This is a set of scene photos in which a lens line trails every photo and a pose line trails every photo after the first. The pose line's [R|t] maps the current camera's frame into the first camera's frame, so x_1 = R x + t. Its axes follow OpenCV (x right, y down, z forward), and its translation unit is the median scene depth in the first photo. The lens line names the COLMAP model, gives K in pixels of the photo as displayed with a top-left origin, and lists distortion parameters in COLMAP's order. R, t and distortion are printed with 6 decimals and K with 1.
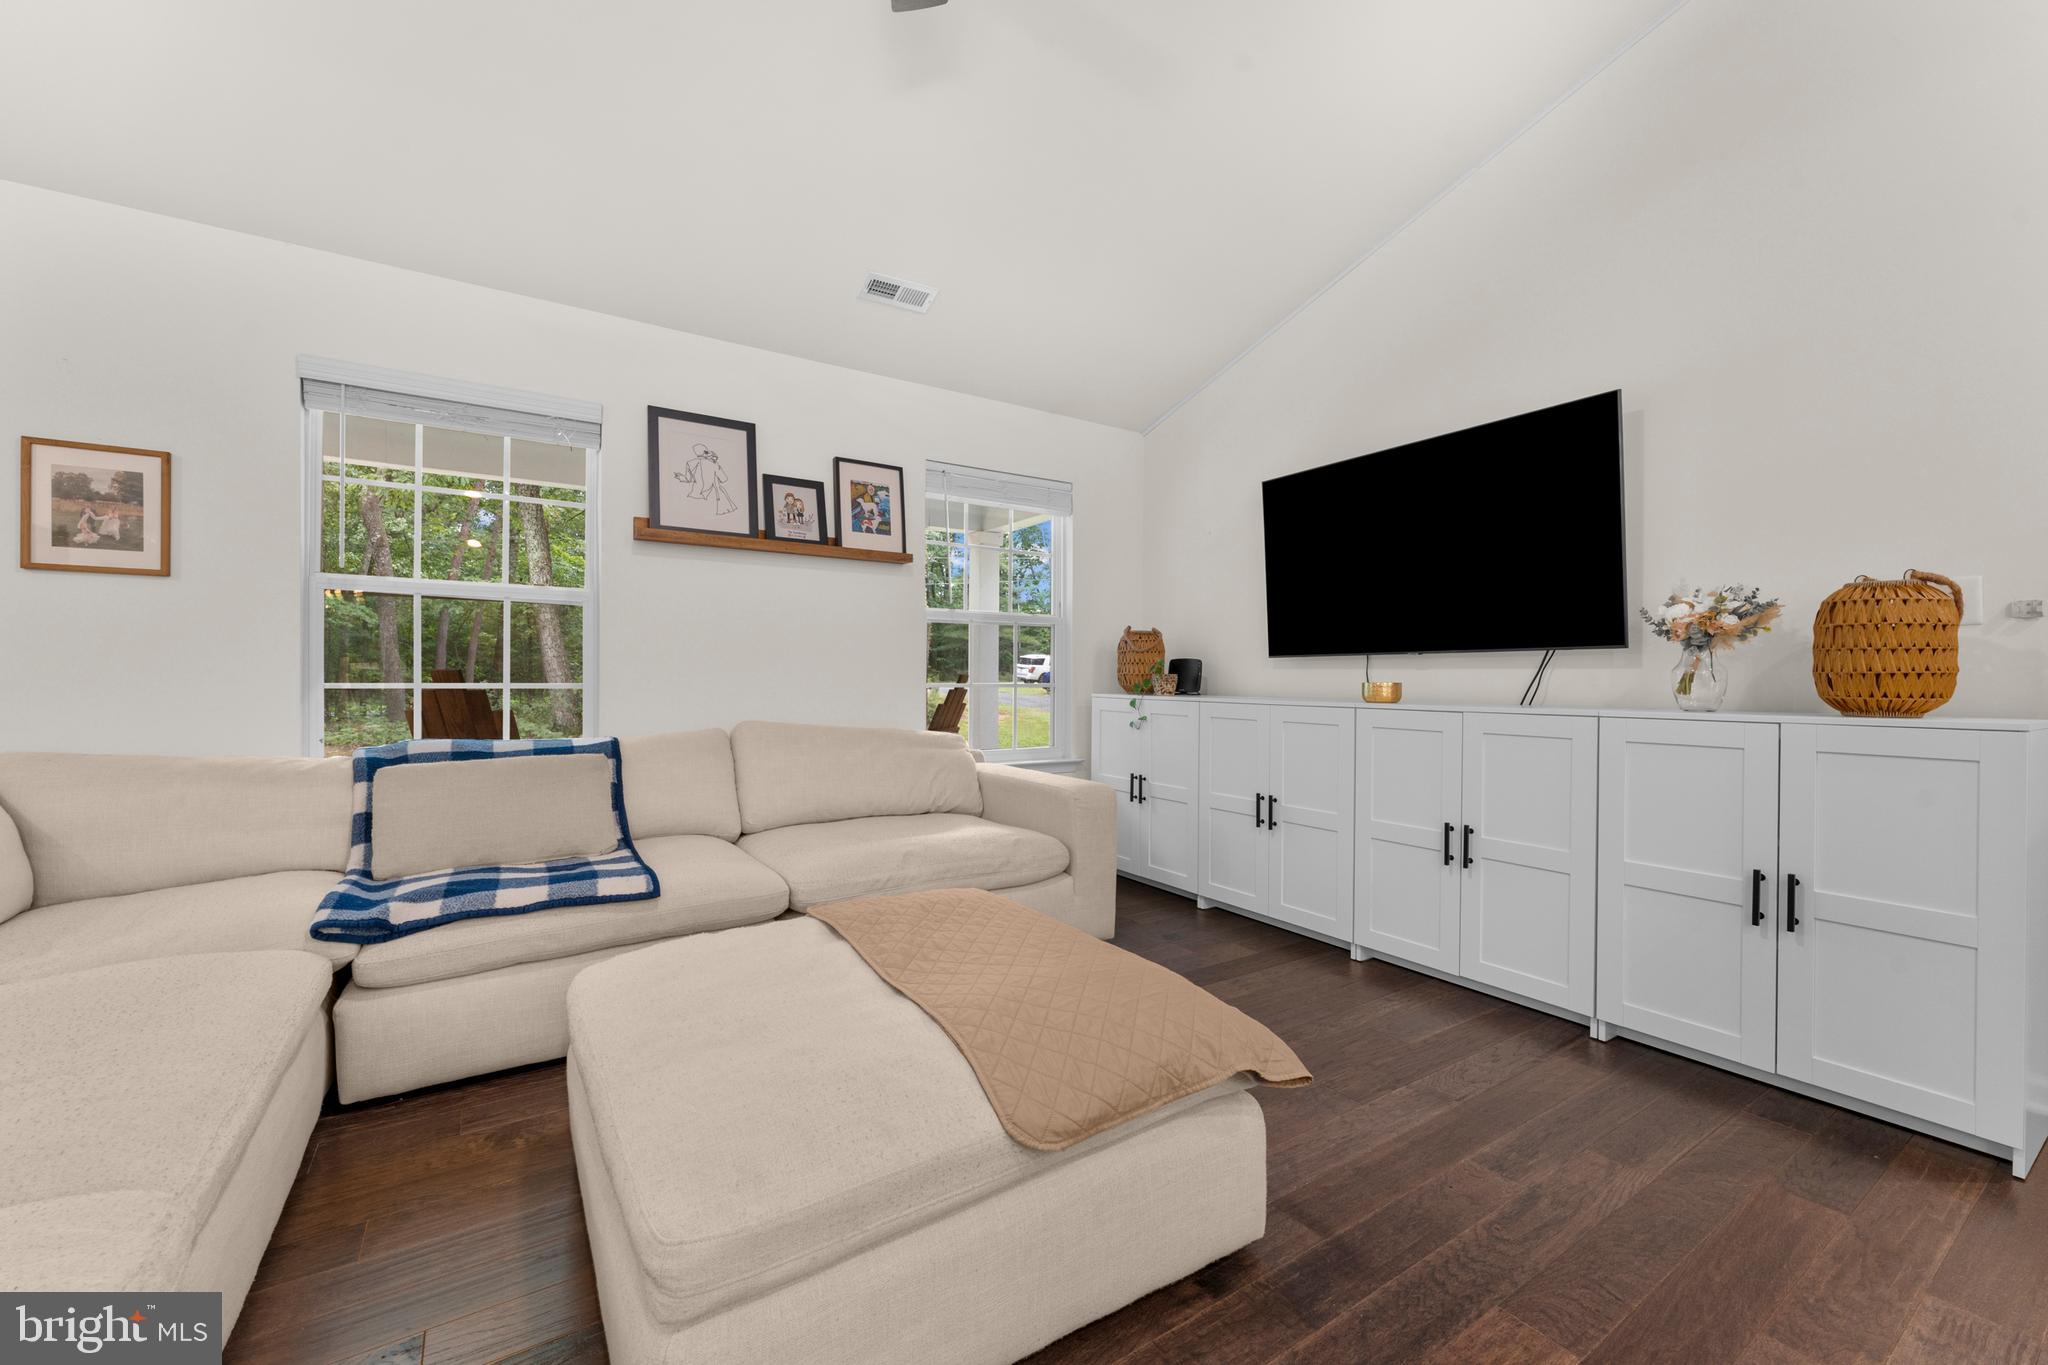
lens RADIAL K [[816.2, 0, 1019.0], [0, 816.2, 679.6], [0, 0, 1]] dist [0.000927, 0.000070]
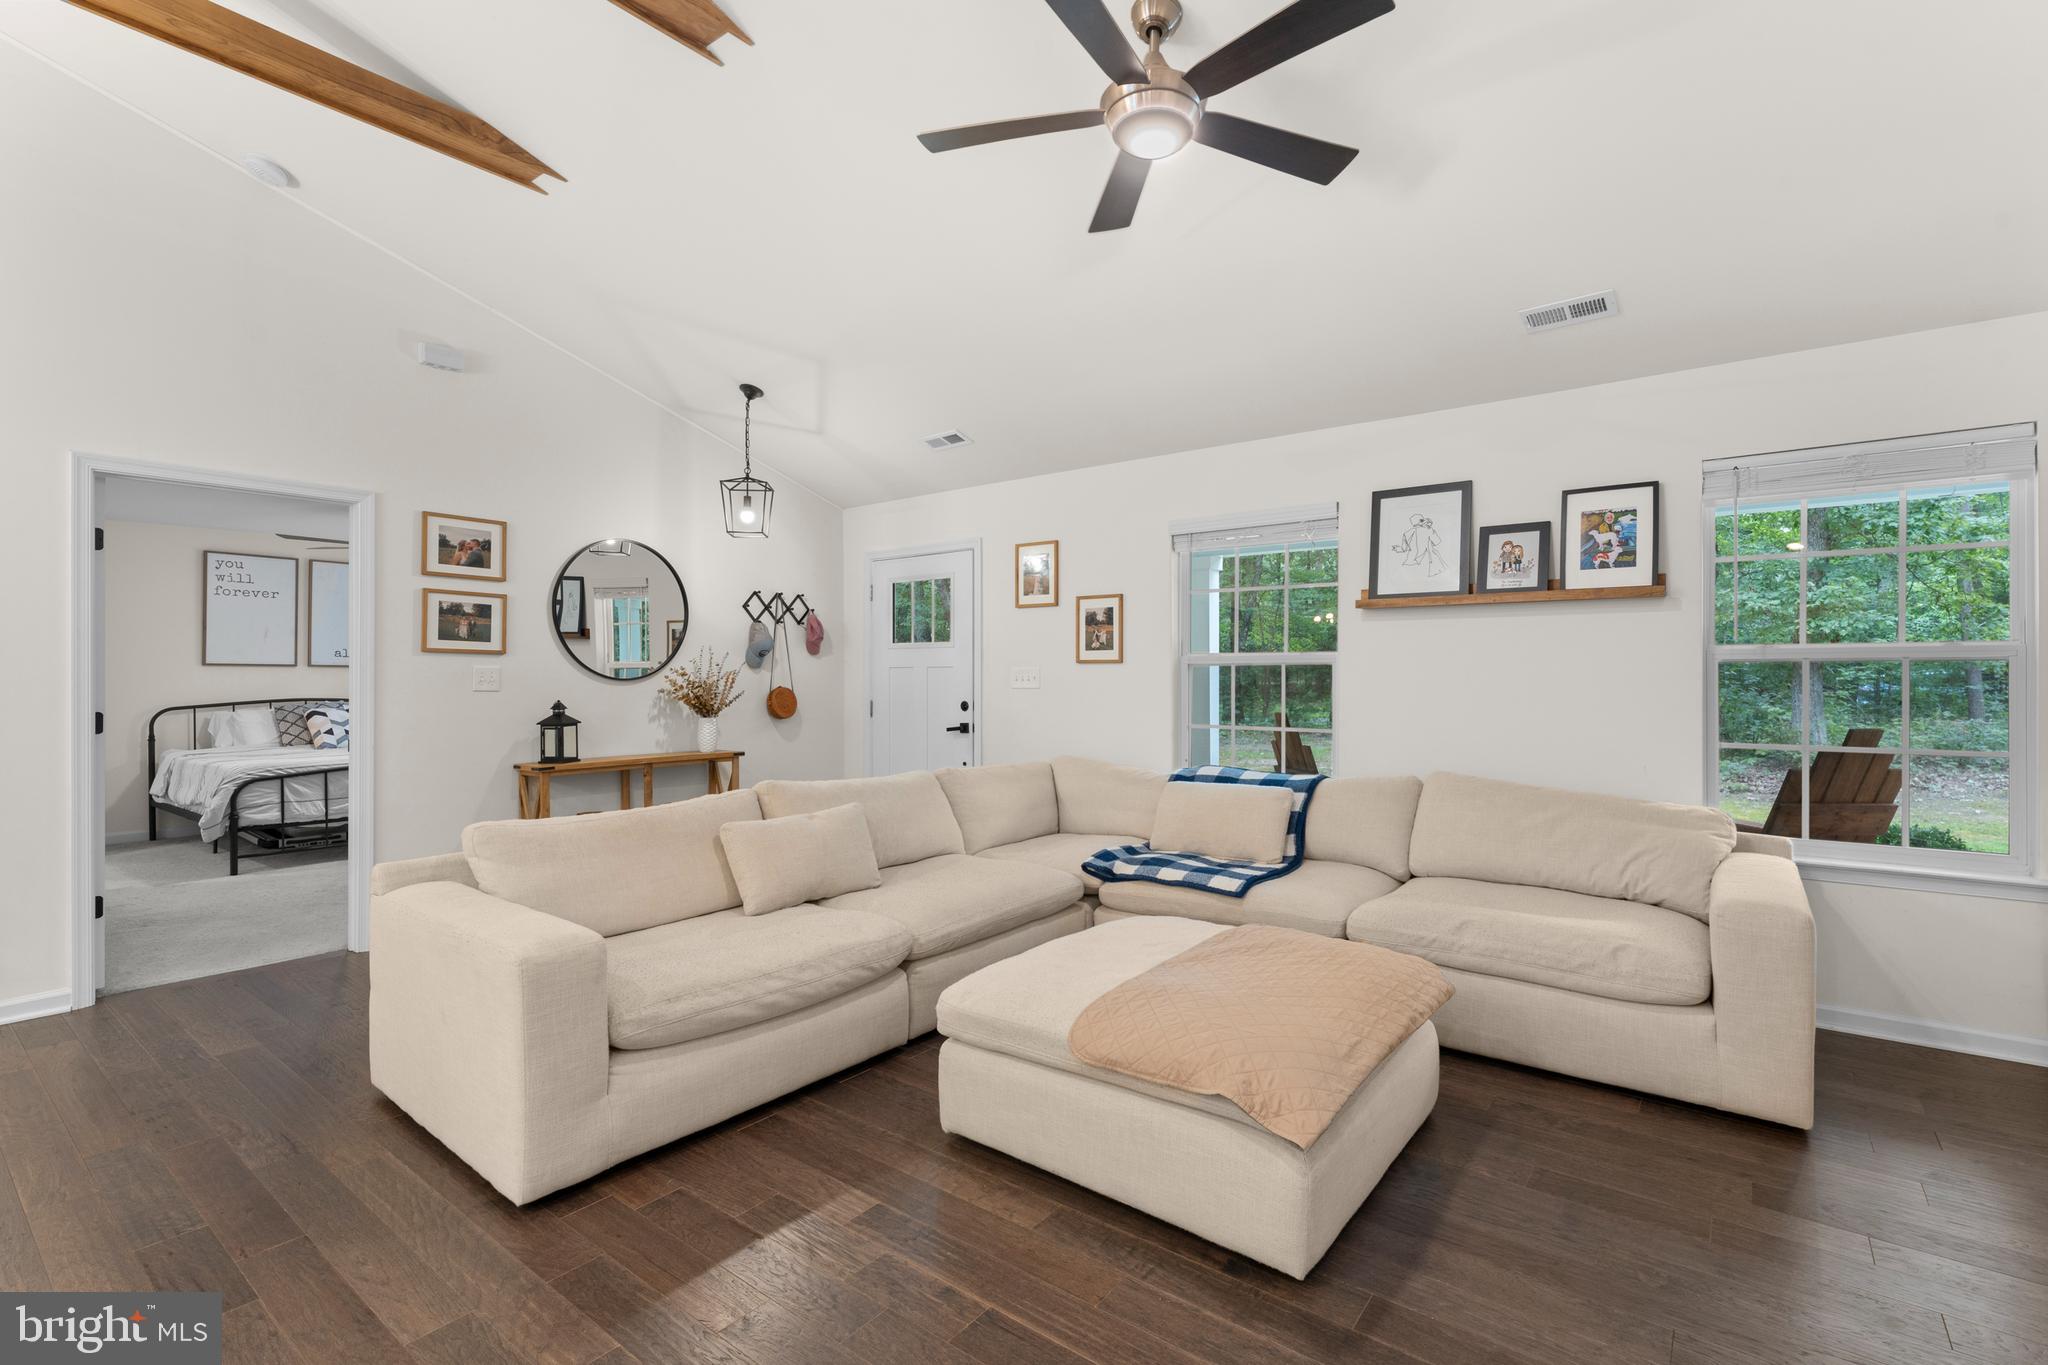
lens RADIAL K [[930.0, 0, 1024.0], [0, 930.0, 682.5], [0, 0, 1]] dist [-0.002345, -0.000253]
pose [[0.332625, -0.000857, -0.943059, 0.593581], [-0.002085, 0.999996, -0.001644, -0.058907], [0.943057, 0.002513, 0.332622, 0.091376]]
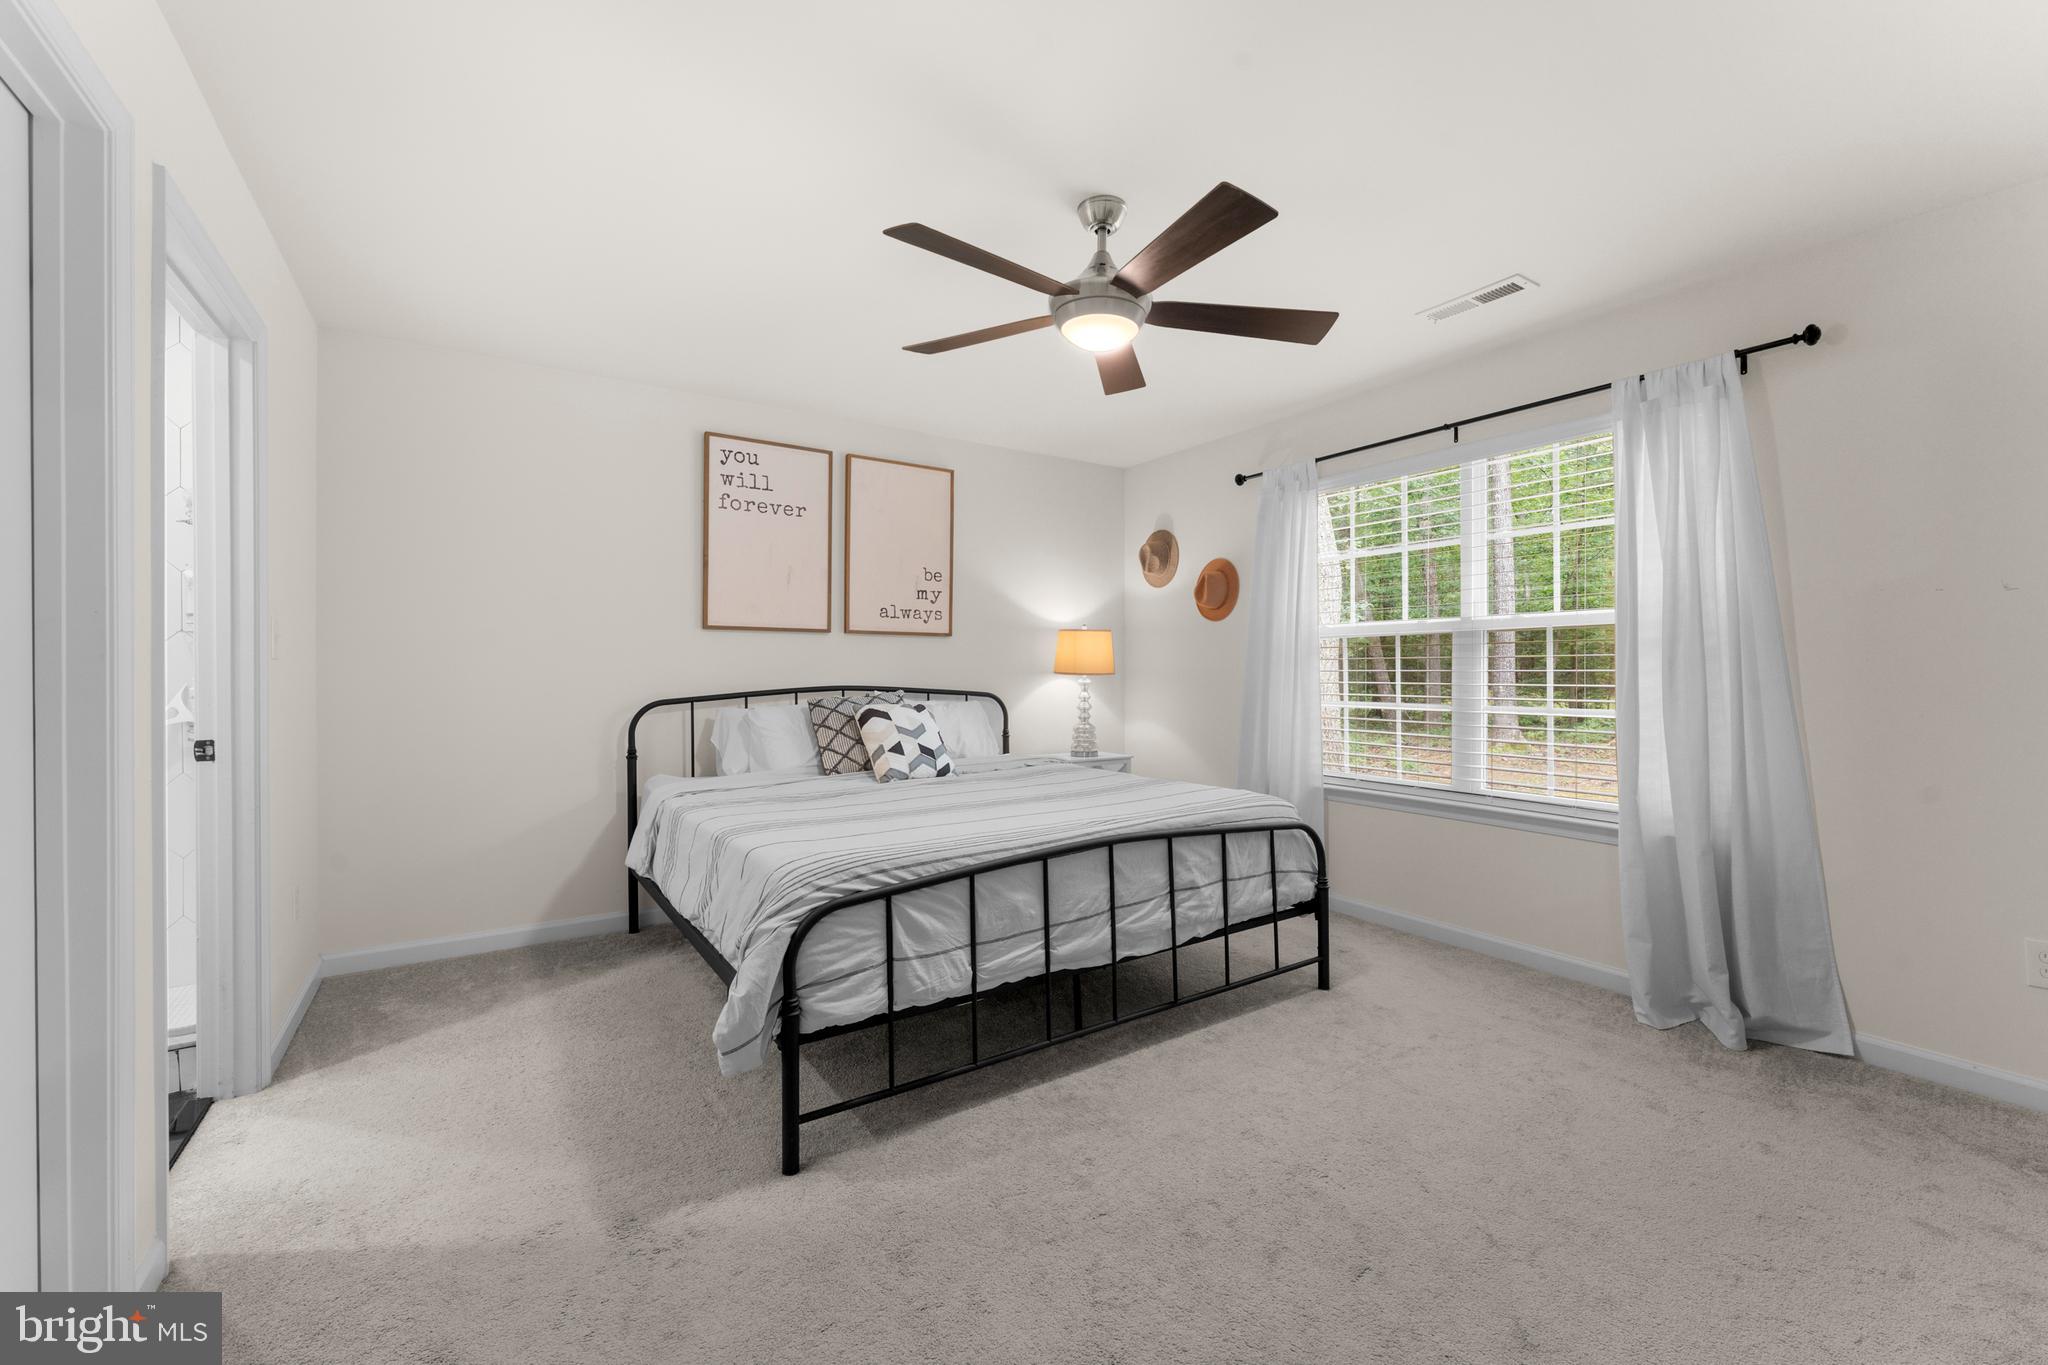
lens RADIAL K [[816.2, 0, 1019.0], [0, 816.2, 679.6], [0, 0, 1]] dist [0.000927, 0.000070]
pose [[0.001824, 0.003924, -0.999991, -0.975095], [-0.003918, 0.999985, 0.003917, -0.034992], [0.999991, 0.003911, 0.001840, -0.568154]]
